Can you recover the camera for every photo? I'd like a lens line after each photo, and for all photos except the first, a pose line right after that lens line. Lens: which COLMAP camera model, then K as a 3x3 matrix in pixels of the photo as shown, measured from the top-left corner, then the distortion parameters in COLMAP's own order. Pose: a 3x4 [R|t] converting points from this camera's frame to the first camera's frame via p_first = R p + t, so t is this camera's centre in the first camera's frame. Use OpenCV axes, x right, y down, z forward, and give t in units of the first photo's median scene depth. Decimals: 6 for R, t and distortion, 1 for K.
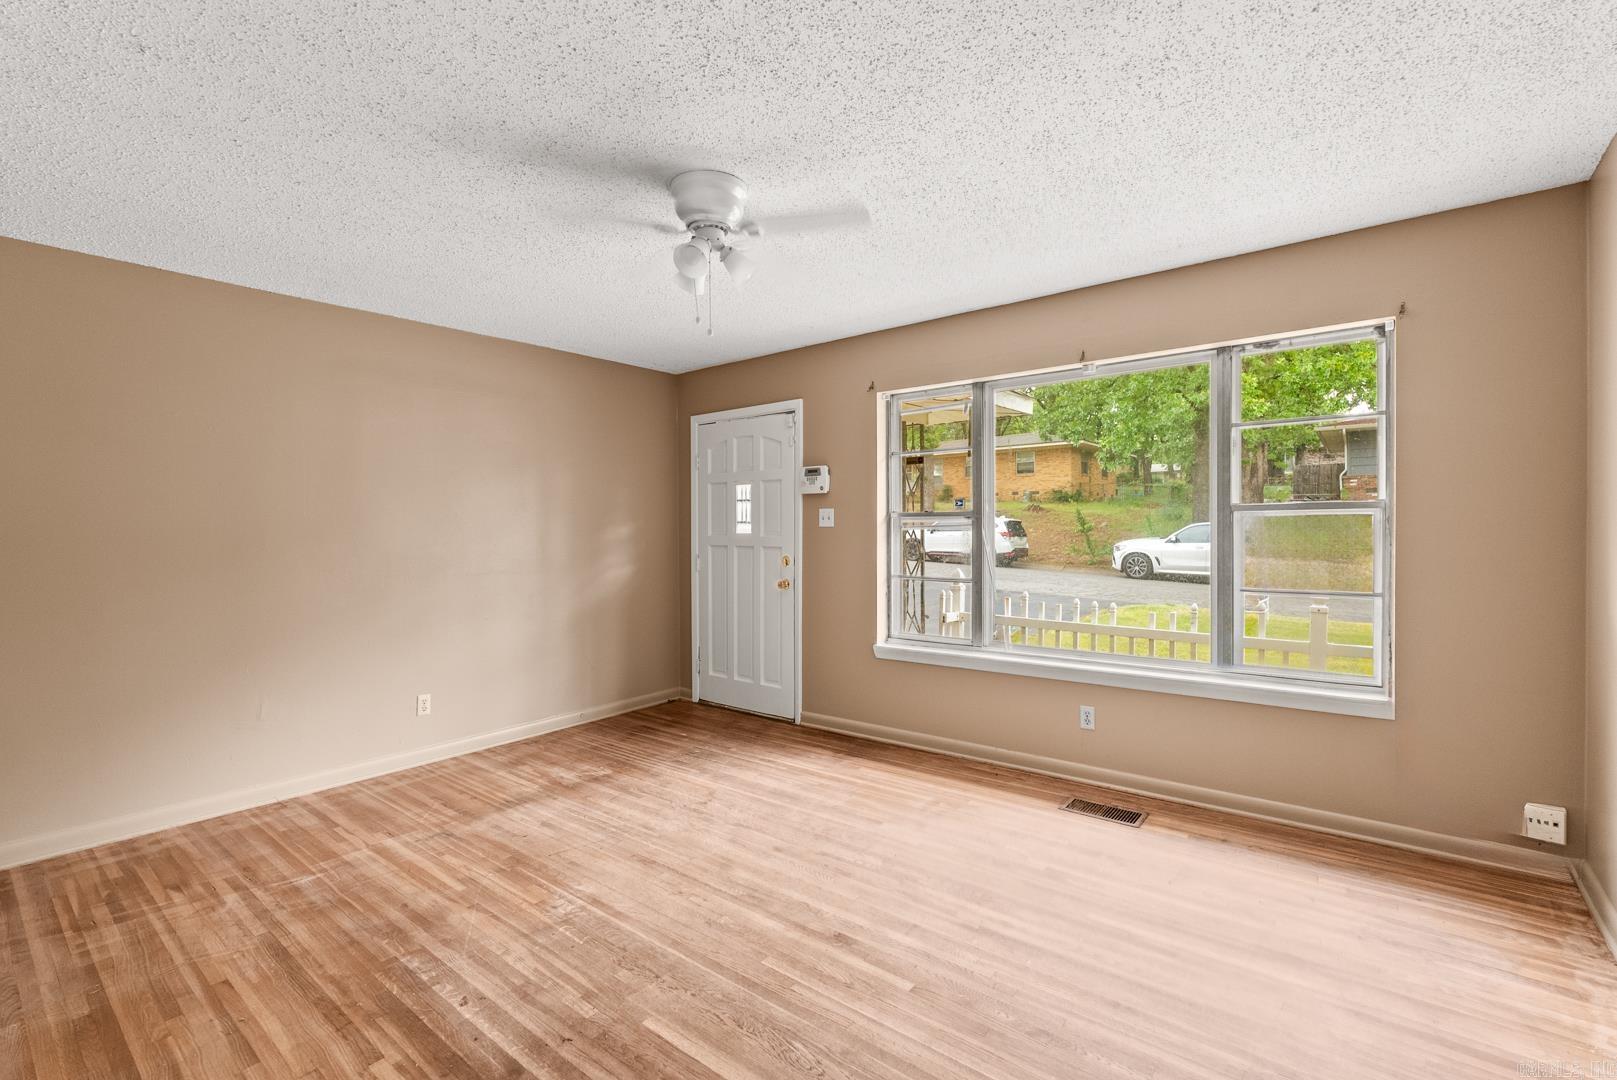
lens RADIAL K [[722.3, 0, 809.3], [0, 722.3, 536.1], [0, 0, 1]] dist [-0.010680, 0.000865]
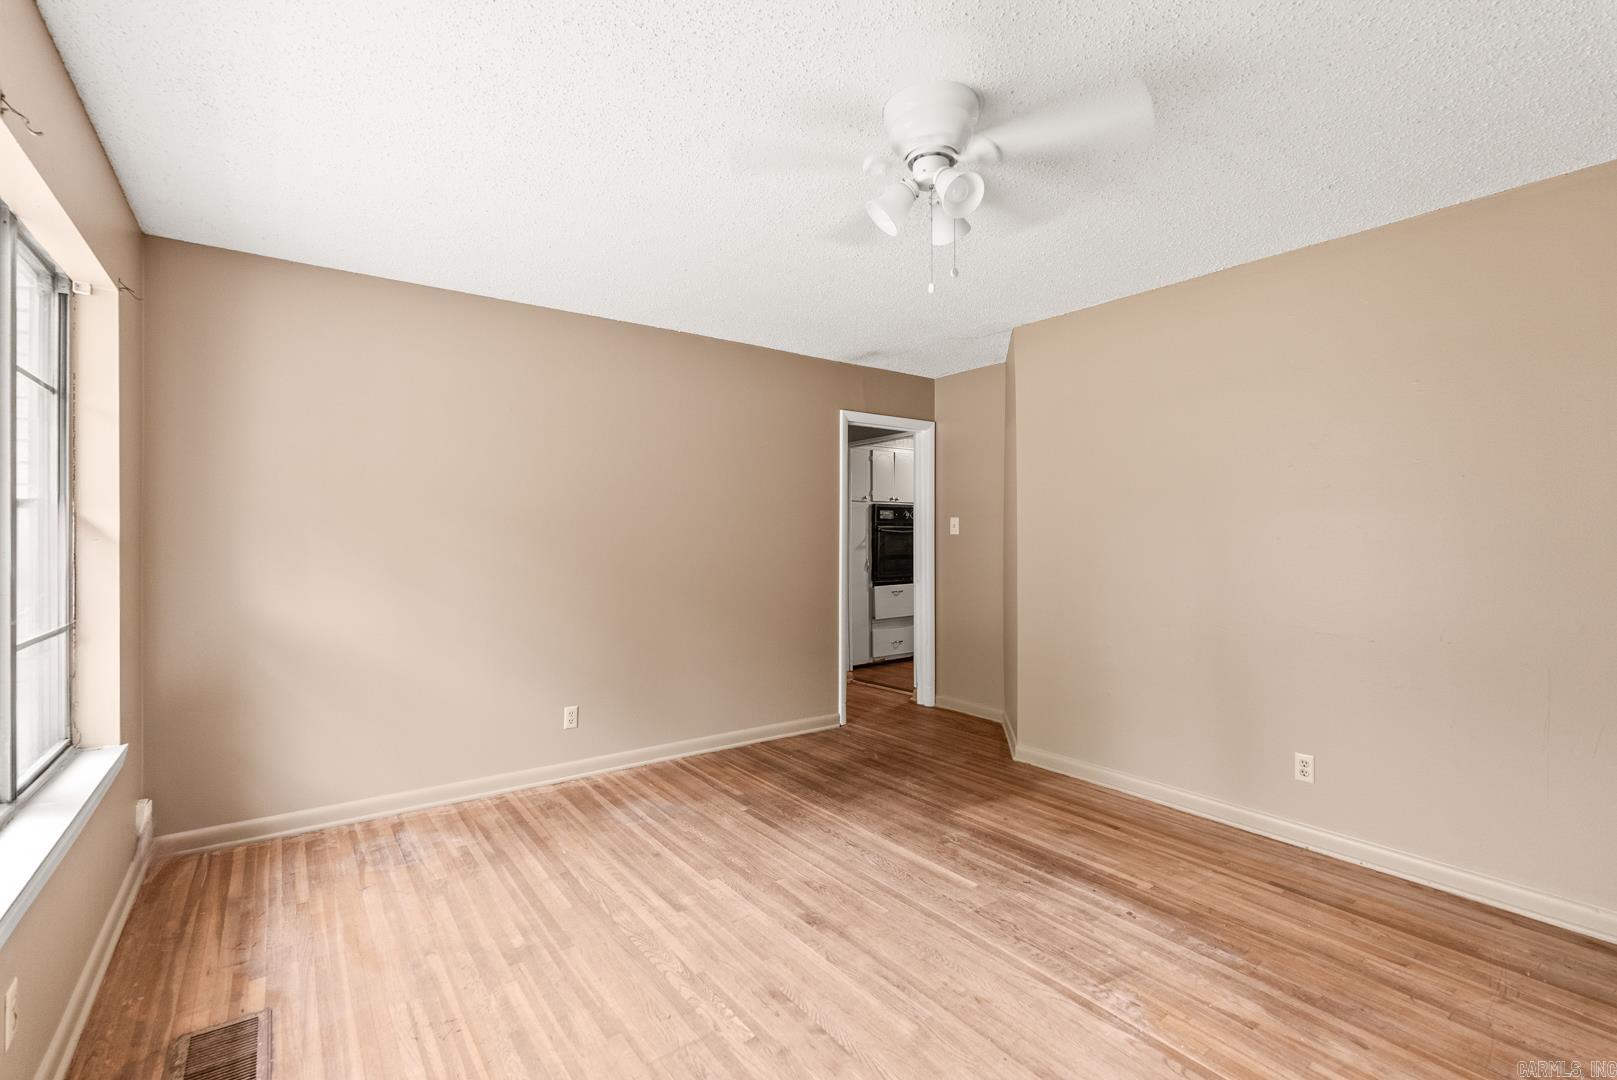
lens RADIAL K [[722.3, 0, 808.3], [0, 722.3, 535.5], [0, 0, 1]] dist [-0.010680, 0.000865]
pose [[-0.966233, 0.009628, 0.257491, -0.240738], [0.011469, 0.999918, 0.005651, -0.016213], [-0.257415, 0.008413, -0.966264, 2.096101]]
